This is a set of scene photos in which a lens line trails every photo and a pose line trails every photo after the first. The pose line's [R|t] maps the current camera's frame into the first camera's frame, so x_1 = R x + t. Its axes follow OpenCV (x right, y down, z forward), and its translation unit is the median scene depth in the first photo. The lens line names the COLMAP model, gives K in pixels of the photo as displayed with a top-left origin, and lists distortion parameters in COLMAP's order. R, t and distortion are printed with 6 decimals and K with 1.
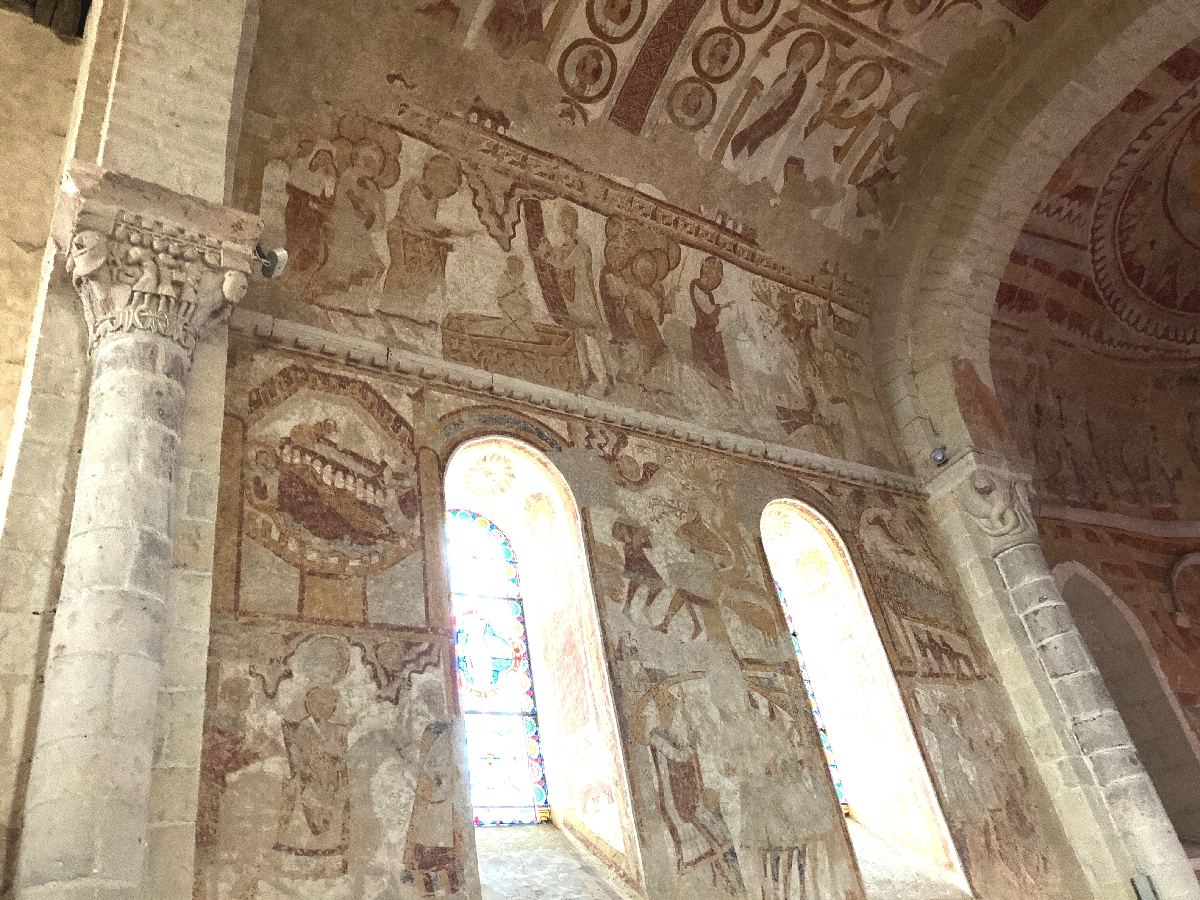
lens RADIAL K [[966.6, 0, 604.3], [0, 966.6, 445.3], [0, 0, 1]] dist [0.004274, -0.006707]
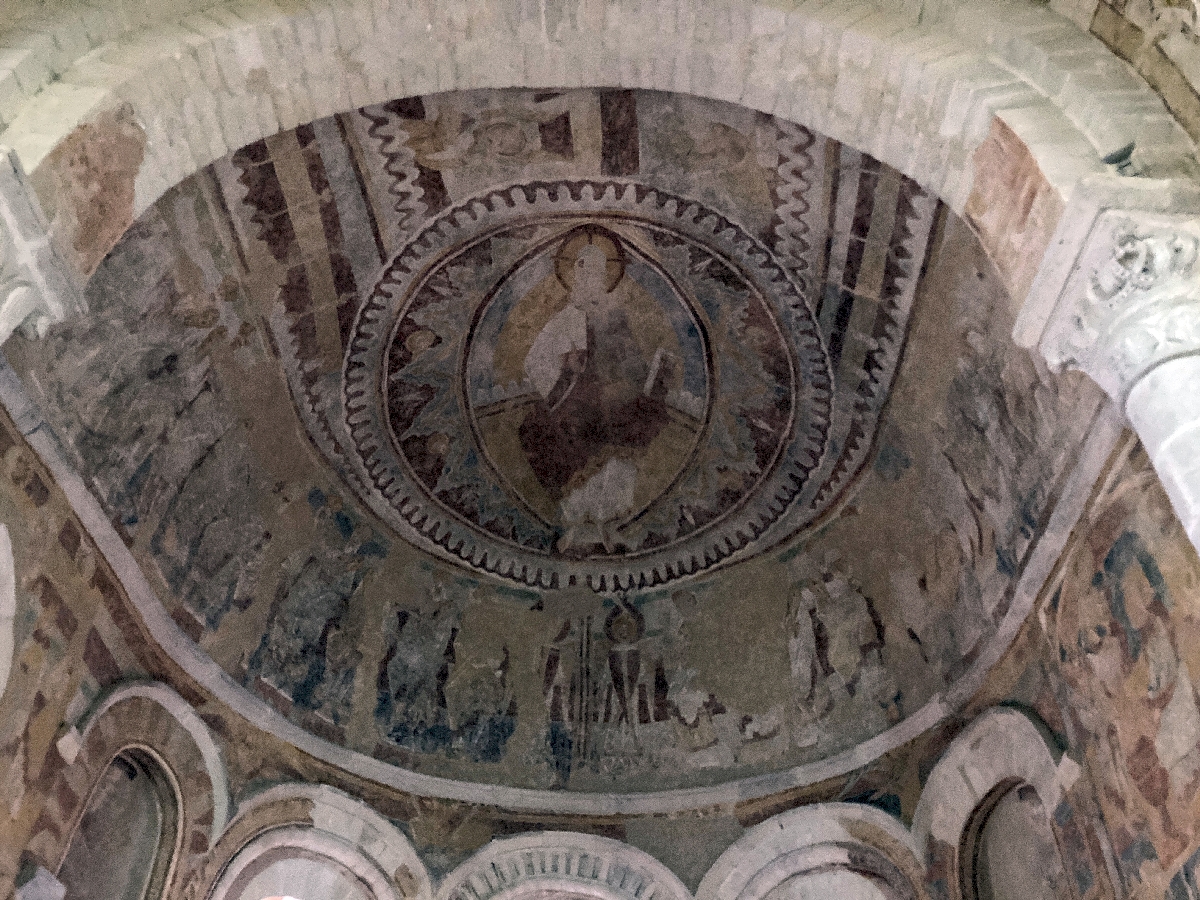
lens RADIAL K [[966.6, 0, 603.4], [0, 966.6, 431.0], [0, 0, 1]] dist [0.004274, -0.006707]
pose [[0.498749, 0.721875, 0.479736, 0.416151], [-0.555603, 0.691088, -0.462280, 0.172140], [-0.665247, -0.035981, 0.745756, 0.434920]]
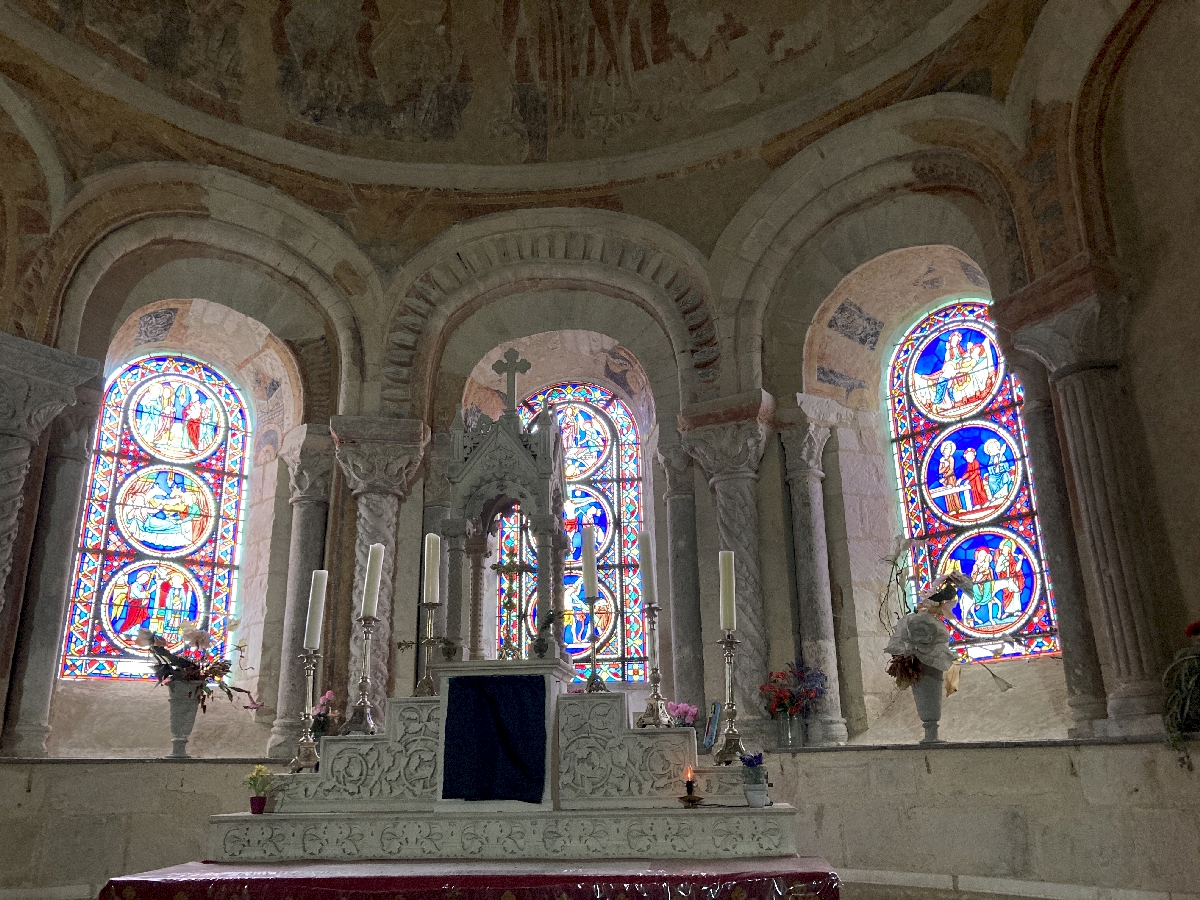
lens RADIAL K [[966.6, 0, 596.7], [0, 966.6, 459.5], [0, 0, 1]] dist [0.004274, -0.006707]
pose [[0.612263, 0.374712, 0.696221, 0.747172], [-0.492322, 0.869704, -0.035129, 0.202247], [-0.618670, -0.321257, 0.716967, 0.544831]]
